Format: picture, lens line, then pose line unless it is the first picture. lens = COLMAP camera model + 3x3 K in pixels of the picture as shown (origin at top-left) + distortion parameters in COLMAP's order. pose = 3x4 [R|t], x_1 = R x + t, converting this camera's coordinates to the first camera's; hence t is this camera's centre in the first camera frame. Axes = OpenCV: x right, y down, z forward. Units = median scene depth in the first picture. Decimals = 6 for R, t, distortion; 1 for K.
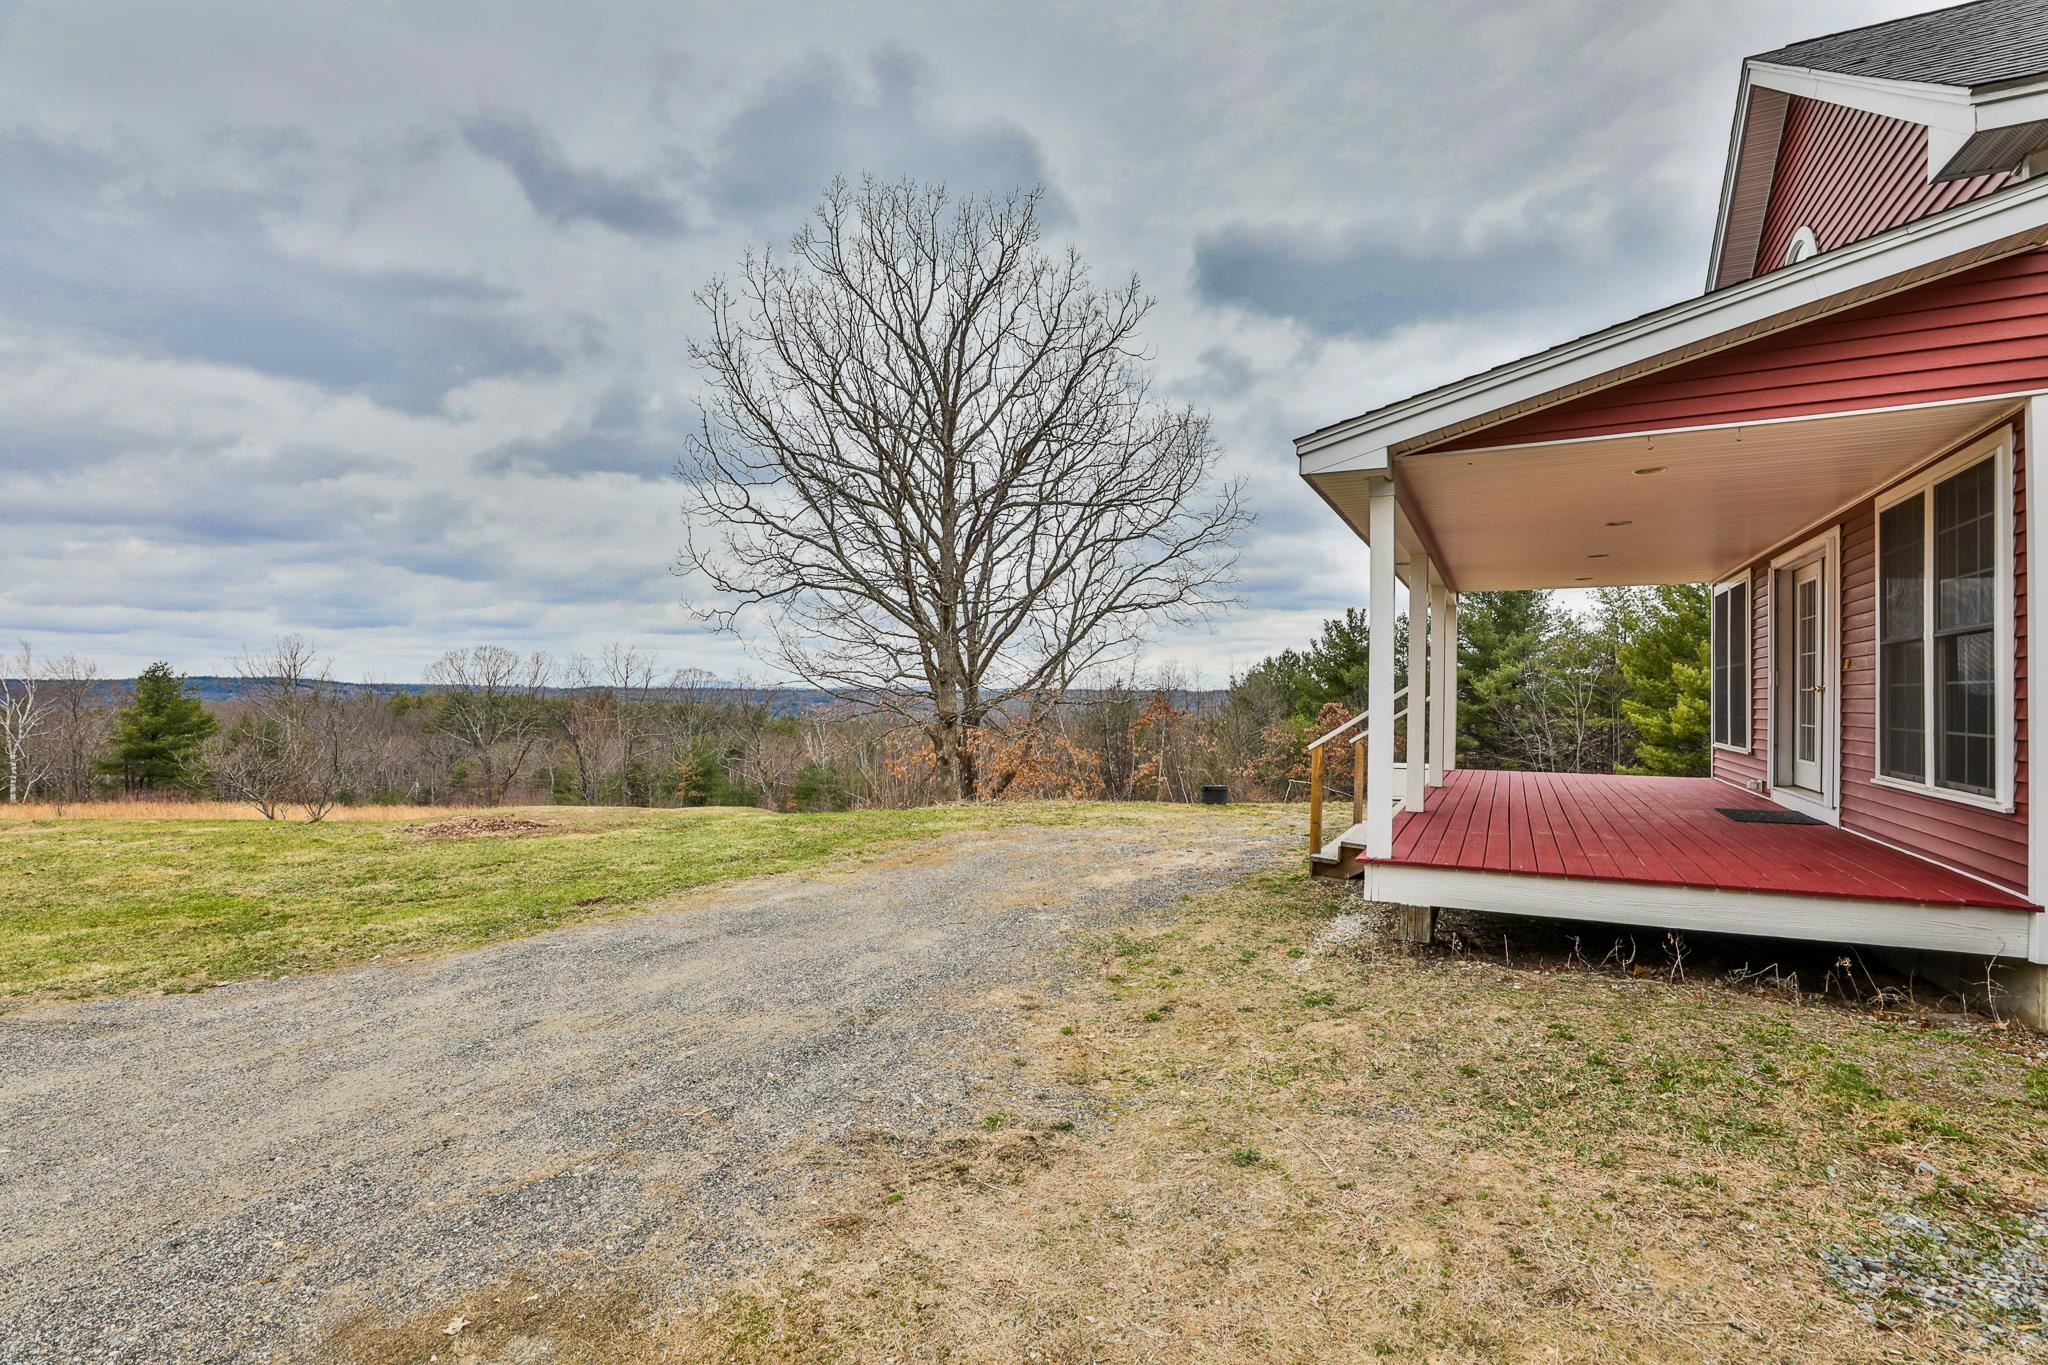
lens RADIAL K [[944.7, 0, 1020.1], [0, 944.7, 691.6], [0, 0, 1]] dist [-0.030062, 0.000713]
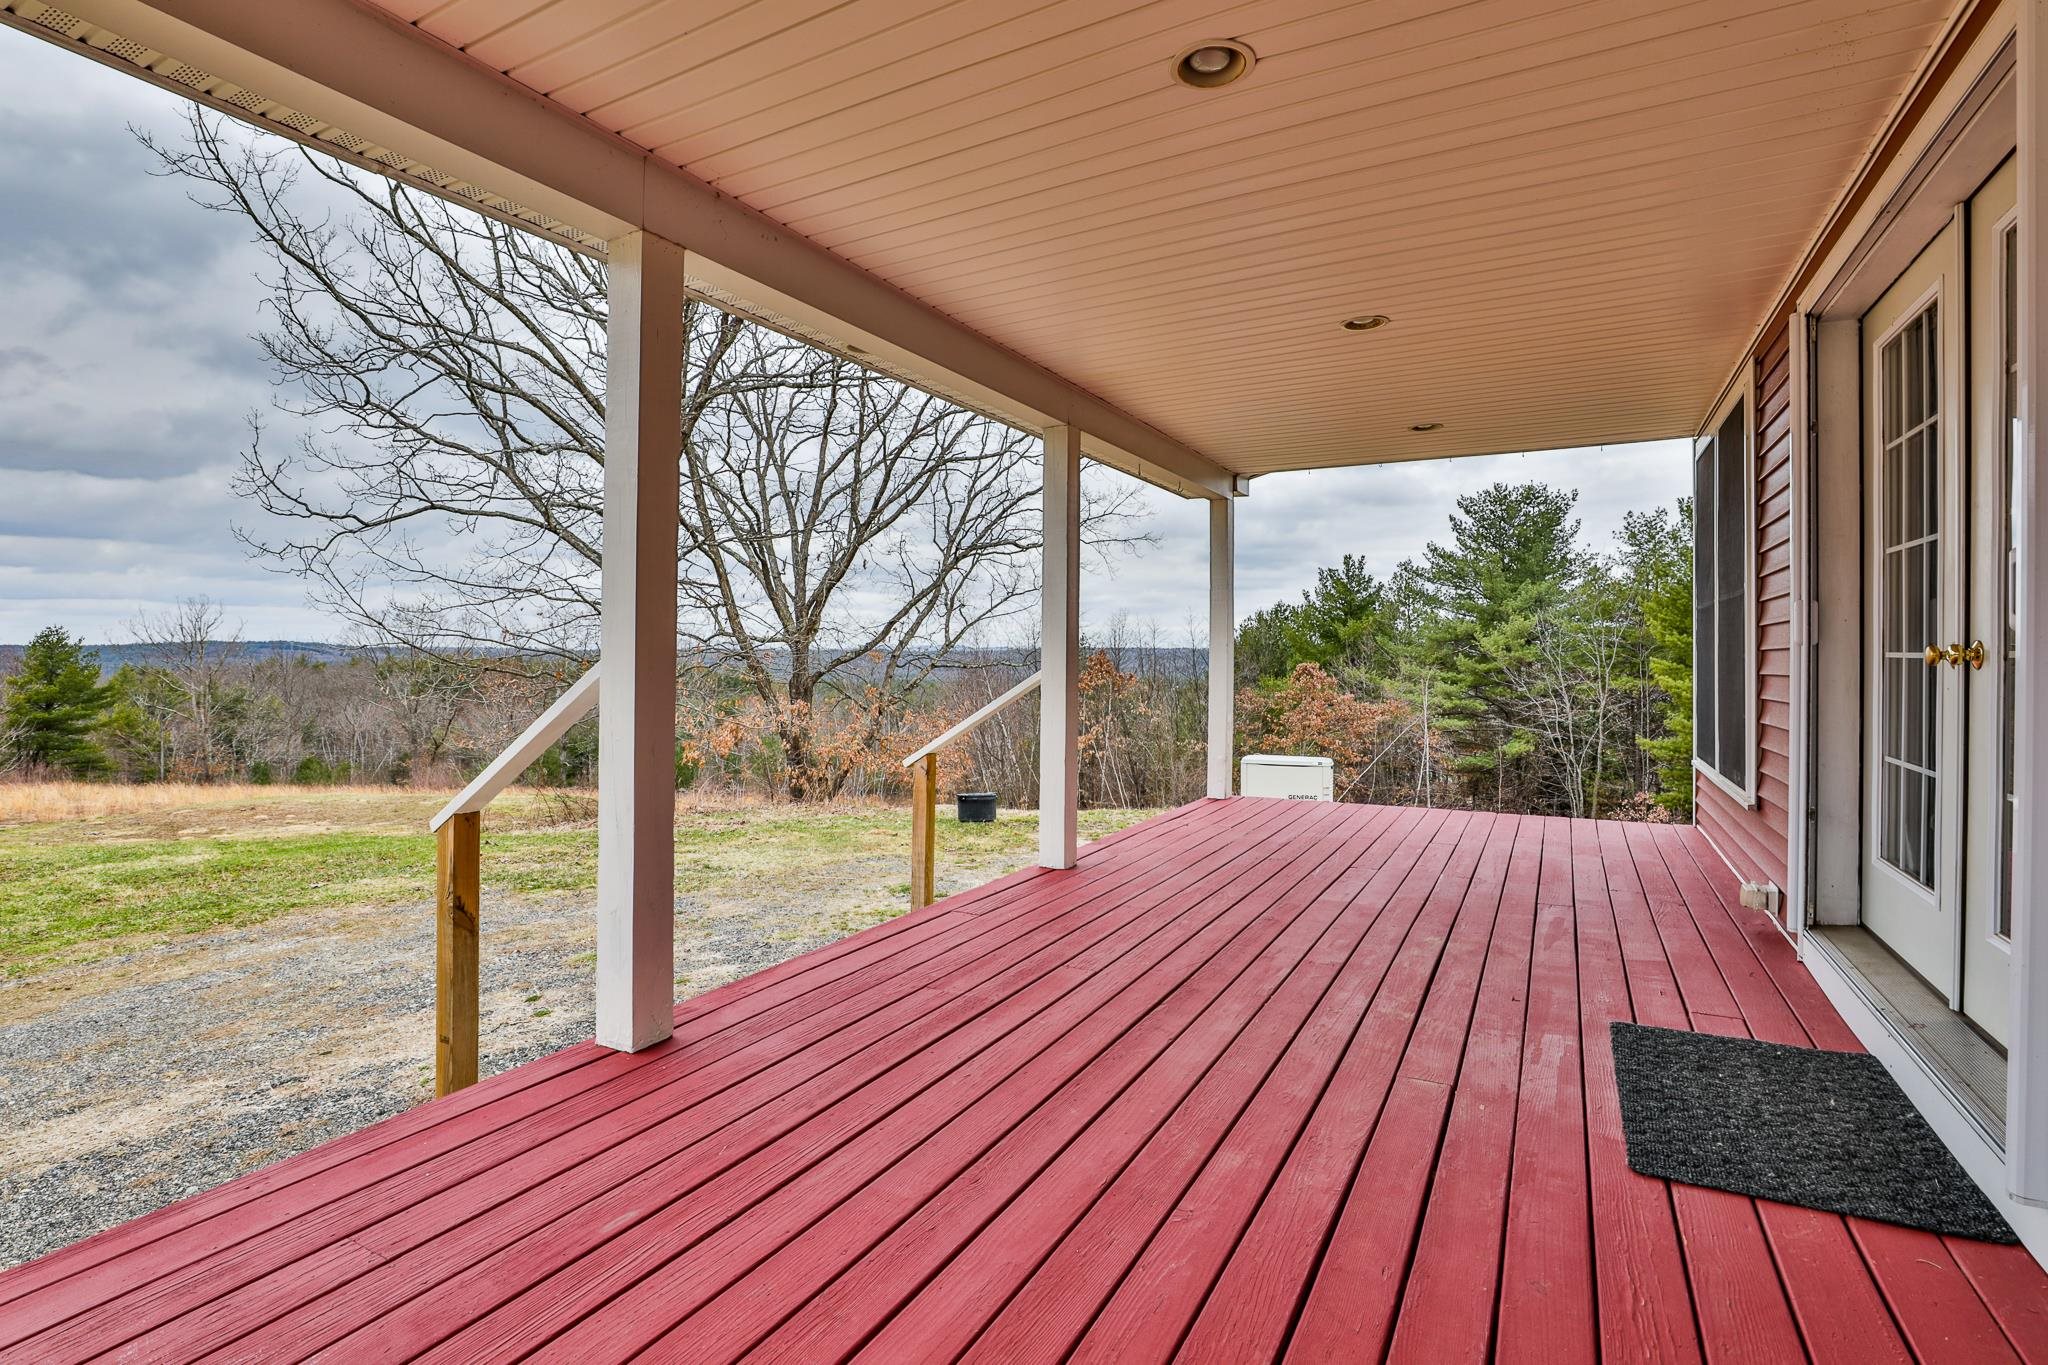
lens RADIAL K [[965.9, 0, 1021.1], [0, 965.9, 677.9], [0, 0, 1]] dist [-0.045775, 0.014490]
pose [[0.999516, -0.005271, -0.030648, 0.087761], [0.006145, 0.999575, 0.028495, -0.000908], [0.030485, -0.028669, 0.999124, 0.105638]]
